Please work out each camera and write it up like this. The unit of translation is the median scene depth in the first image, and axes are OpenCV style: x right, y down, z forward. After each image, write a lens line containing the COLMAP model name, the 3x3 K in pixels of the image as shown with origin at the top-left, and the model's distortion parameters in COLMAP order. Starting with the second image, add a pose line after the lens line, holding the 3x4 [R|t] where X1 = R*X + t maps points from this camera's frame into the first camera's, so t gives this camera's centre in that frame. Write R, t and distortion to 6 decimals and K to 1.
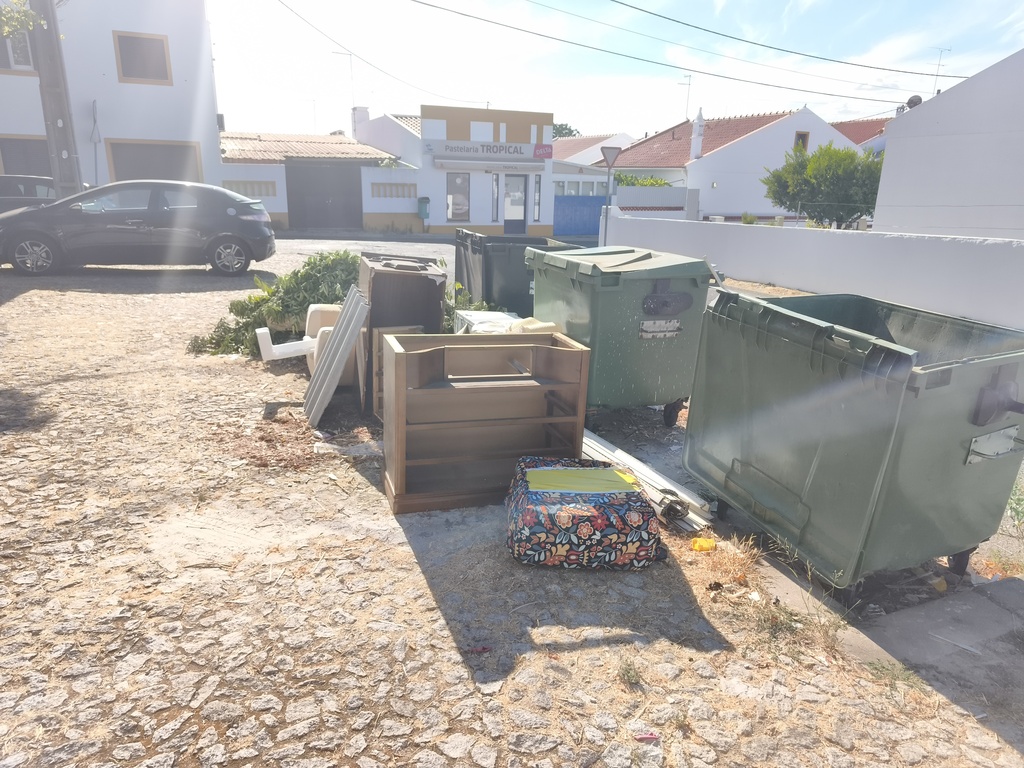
lens RADIAL K [[702.4, 0, 502.2], [0, 702.4, 399.3], [0, 0, 1]] dist [0.004759, -0.001756]
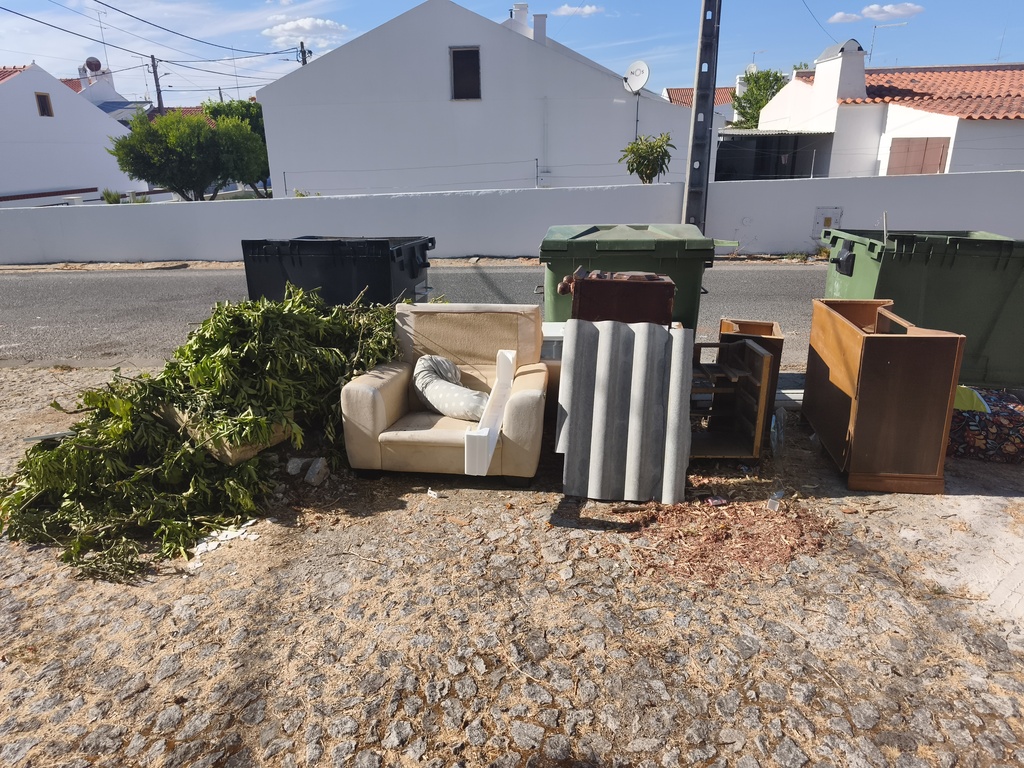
lens RADIAL K [[702.4, 0, 502.2], [0, 702.4, 399.3], [0, 0, 1]] dist [0.004759, -0.001756]
pose [[0.443890, -0.332288, 0.832194, -0.468991], [0.293864, 0.931325, 0.215123, -0.139871], [-0.846526, 0.149061, 0.511053, 0.379967]]
